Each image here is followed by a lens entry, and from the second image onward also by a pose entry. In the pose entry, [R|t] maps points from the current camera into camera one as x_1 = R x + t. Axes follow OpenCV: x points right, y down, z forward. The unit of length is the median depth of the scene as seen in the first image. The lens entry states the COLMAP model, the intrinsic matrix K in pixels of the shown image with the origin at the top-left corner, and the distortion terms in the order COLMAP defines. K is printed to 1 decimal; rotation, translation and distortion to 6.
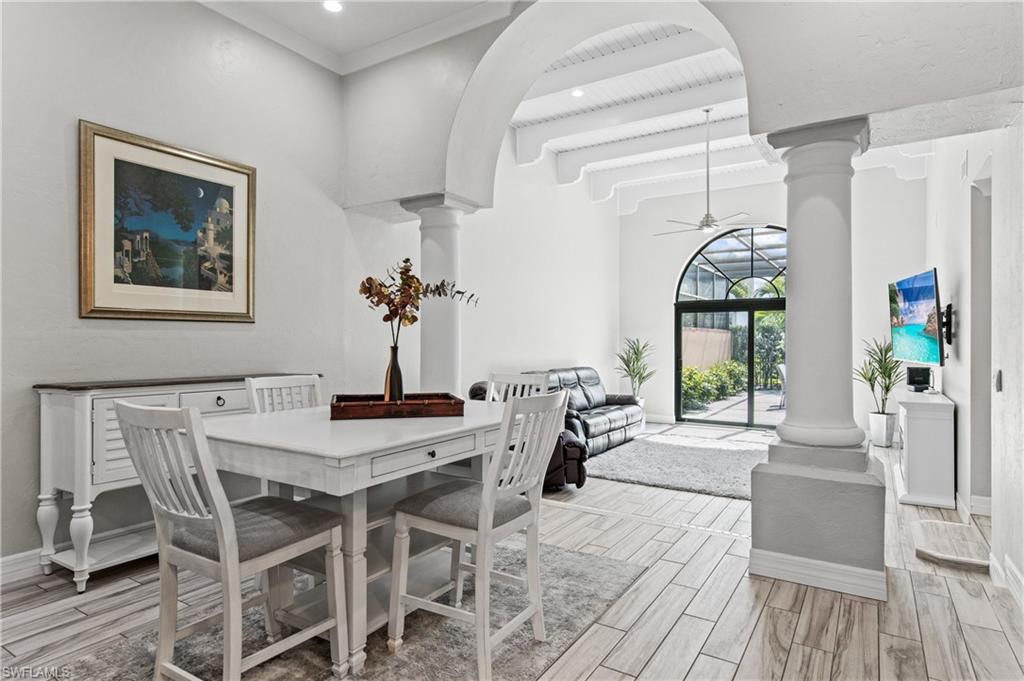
lens RADIAL K [[565.7, 0, 512.0], [0, 565.7, 340.5], [0, 0, 1]] dist [-0.000080, 0.000136]
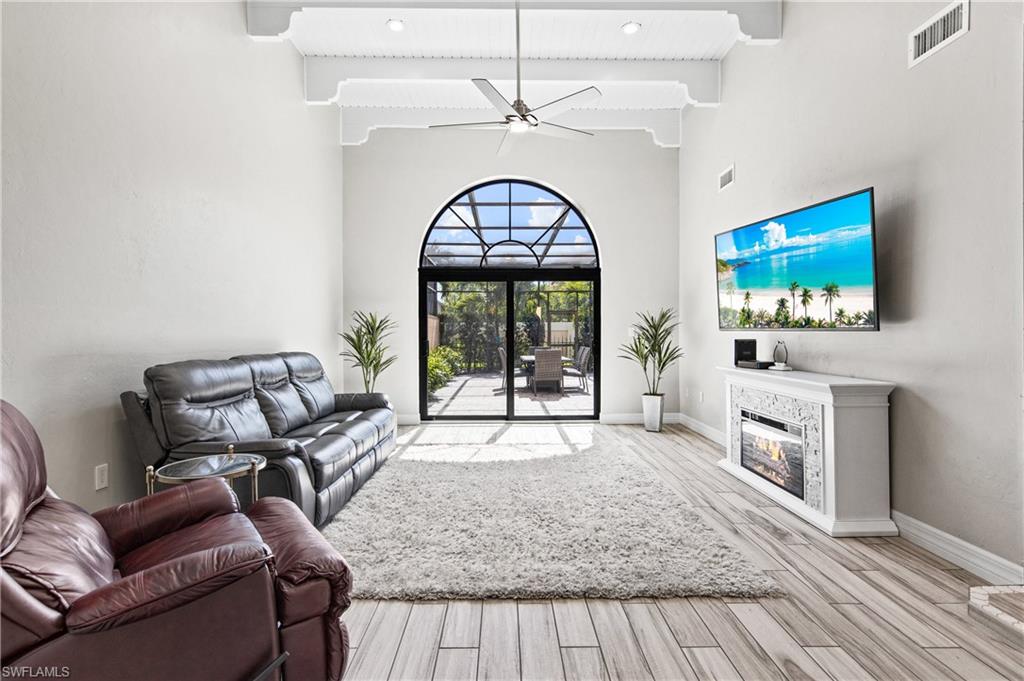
lens RADIAL K [[487.0, 0, 512.0], [0, 487.0, 340.5], [0, 0, 1]] dist [-0.001708, 0.000030]
pose [[0.836925, -0.009875, 0.547229, 0.039090], [0.002614, 0.999898, 0.014046, 0.032582], [-0.547312, -0.010325, 0.836865, 0.506083]]
